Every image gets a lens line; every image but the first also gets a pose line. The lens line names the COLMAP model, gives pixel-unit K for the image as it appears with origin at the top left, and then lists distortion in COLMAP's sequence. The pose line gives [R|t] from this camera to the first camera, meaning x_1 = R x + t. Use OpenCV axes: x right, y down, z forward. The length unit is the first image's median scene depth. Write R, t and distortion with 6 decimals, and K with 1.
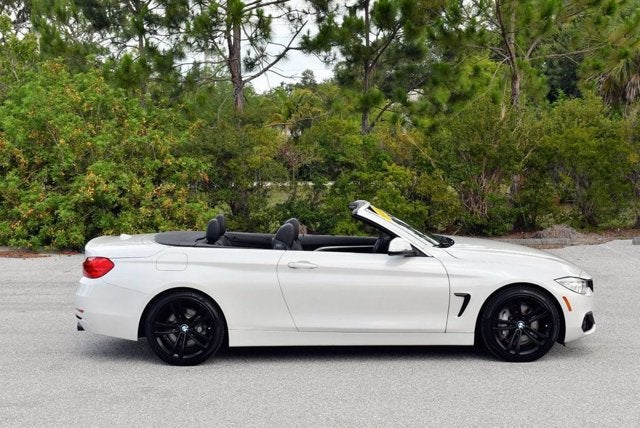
lens RADIAL K [[1096.1, 0, 320.0], [0, 1096.1, 214.0], [0, 0, 1]] dist [-0.013404, 0.034330]
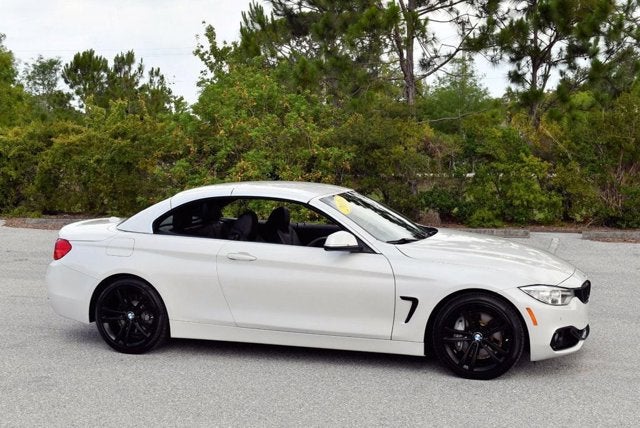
lens RADIAL K [[886.5, 0, 320.0], [0, 886.5, 214.0], [0, 0, 1]] dist [-0.030743, -0.024372]
pose [[0.954791, 0.030502, -0.295710, 0.131326], [-0.025172, 0.999445, 0.021816, -0.003874], [0.296211, -0.013386, 0.955029, 0.145058]]
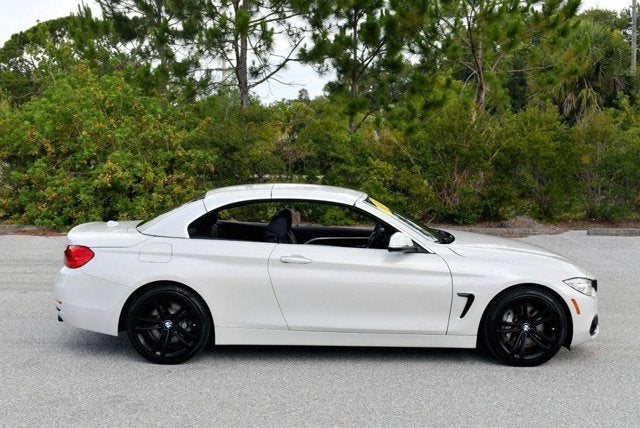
lens RADIAL K [[827.4, 0, 320.0], [0, 827.4, 214.0], [0, 0, 1]] dist [-0.044414, -0.031700]
pose [[0.999704, 0.021005, 0.012290, -0.002224], [-0.021205, 0.999641, 0.016403, -0.002048], [-0.011941, -0.016659, 0.999790, 0.144531]]
